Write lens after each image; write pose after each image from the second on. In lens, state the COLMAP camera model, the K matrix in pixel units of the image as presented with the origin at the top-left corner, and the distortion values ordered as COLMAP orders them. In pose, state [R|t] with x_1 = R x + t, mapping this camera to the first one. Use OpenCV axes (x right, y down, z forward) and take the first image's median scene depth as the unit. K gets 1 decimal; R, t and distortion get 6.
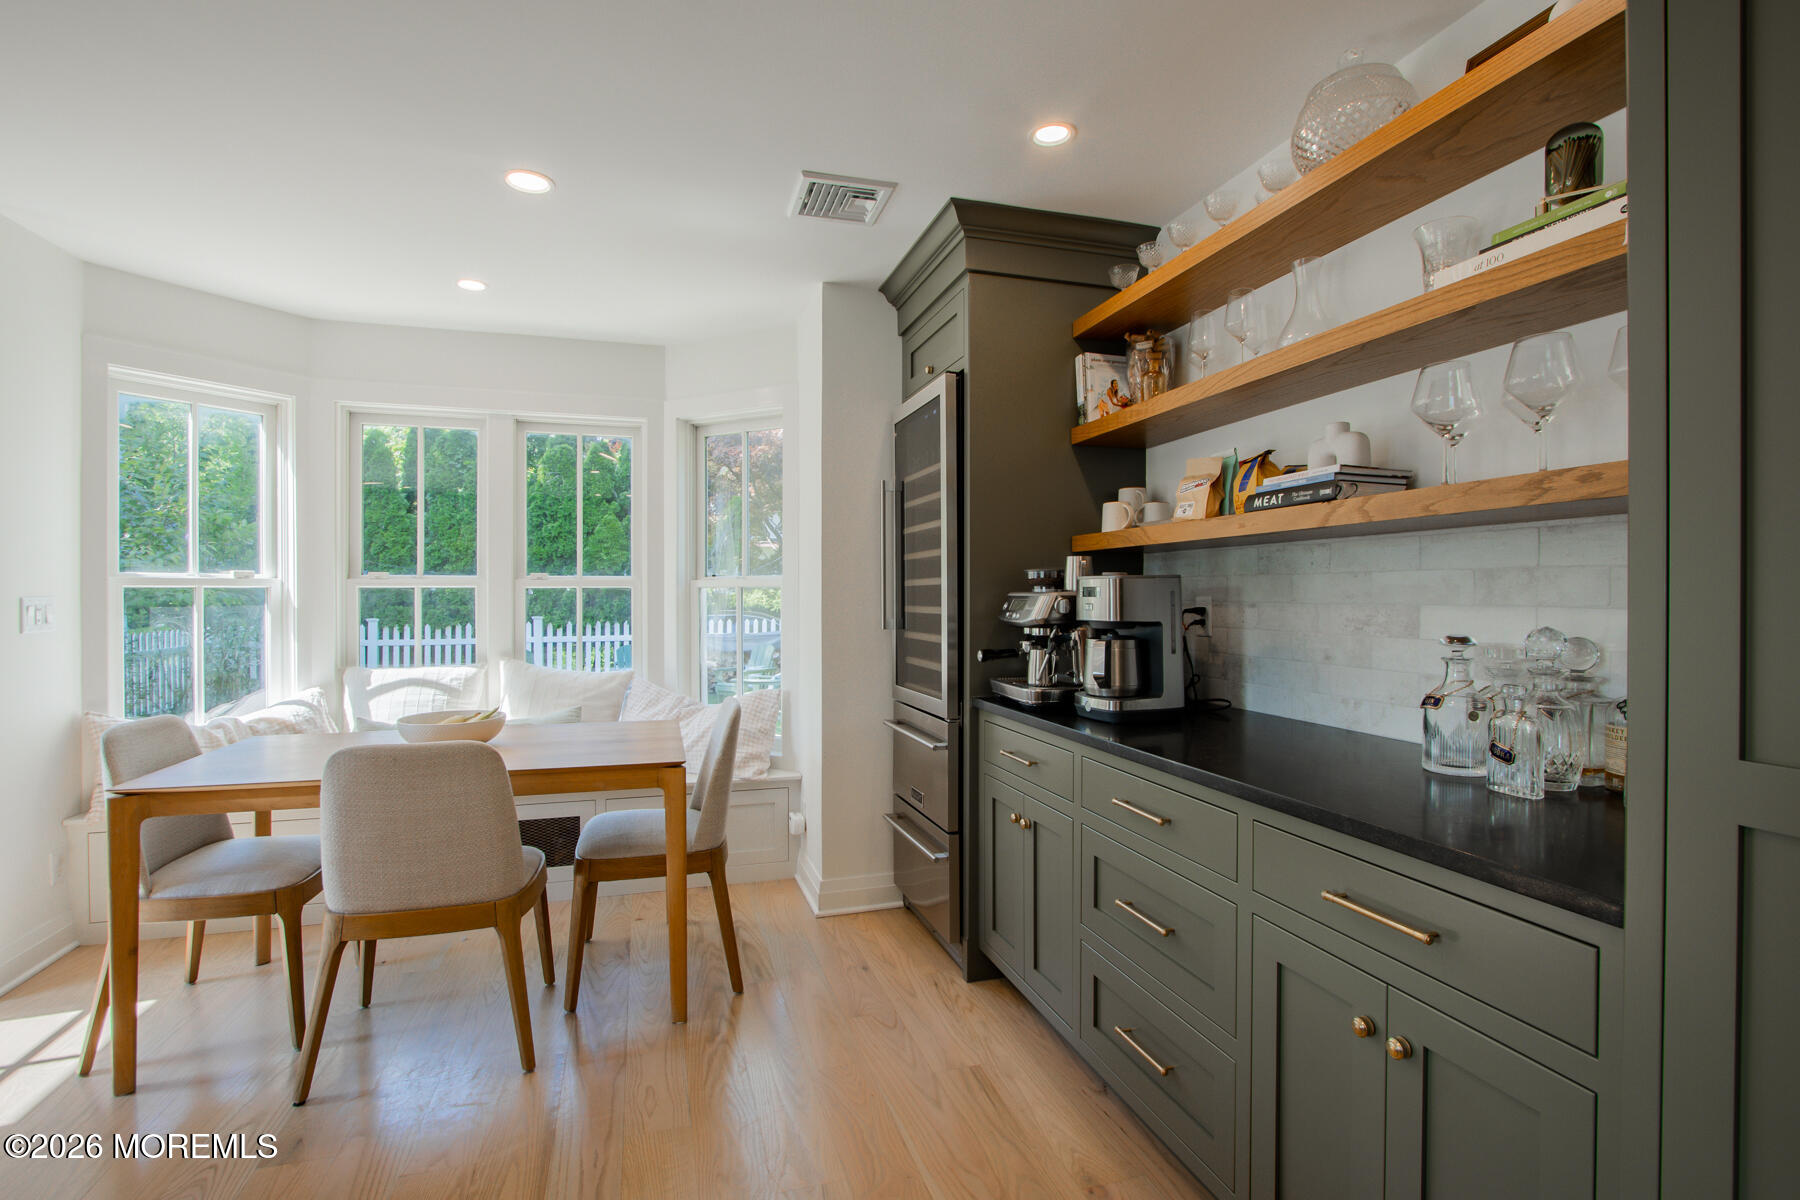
lens RADIAL K [[844.1, 0, 888.2], [0, 844.1, 598.7], [0, 0, 1]] dist [-0.004291, -0.000778]
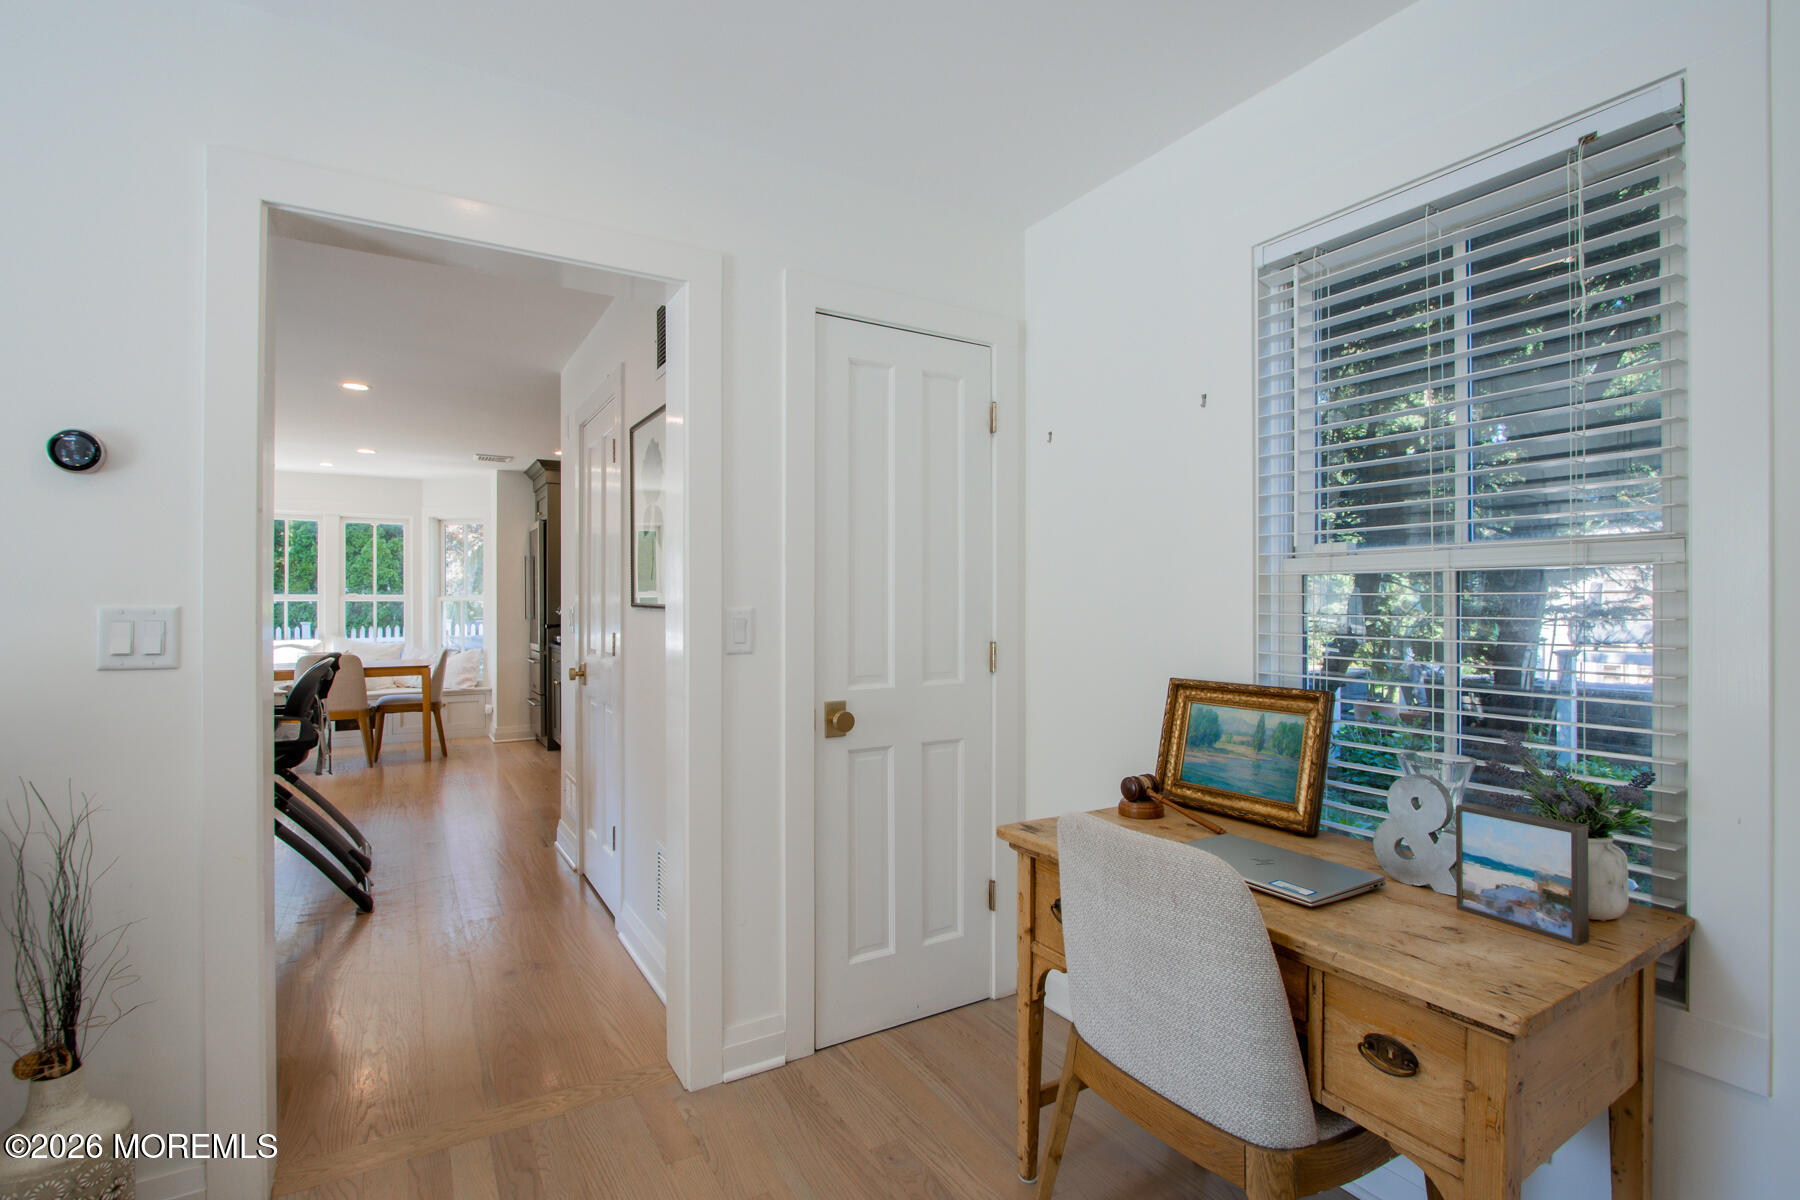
lens RADIAL K [[844.1, 0, 888.2], [0, 844.1, 598.7], [0, 0, 1]] dist [-0.004291, -0.000778]
pose [[0.970604, -0.000276, 0.240682, 0.333509], [0.000079, 1.000000, 0.000828, -0.019579], [-0.240682, -0.000785, 0.970604, -1.238361]]
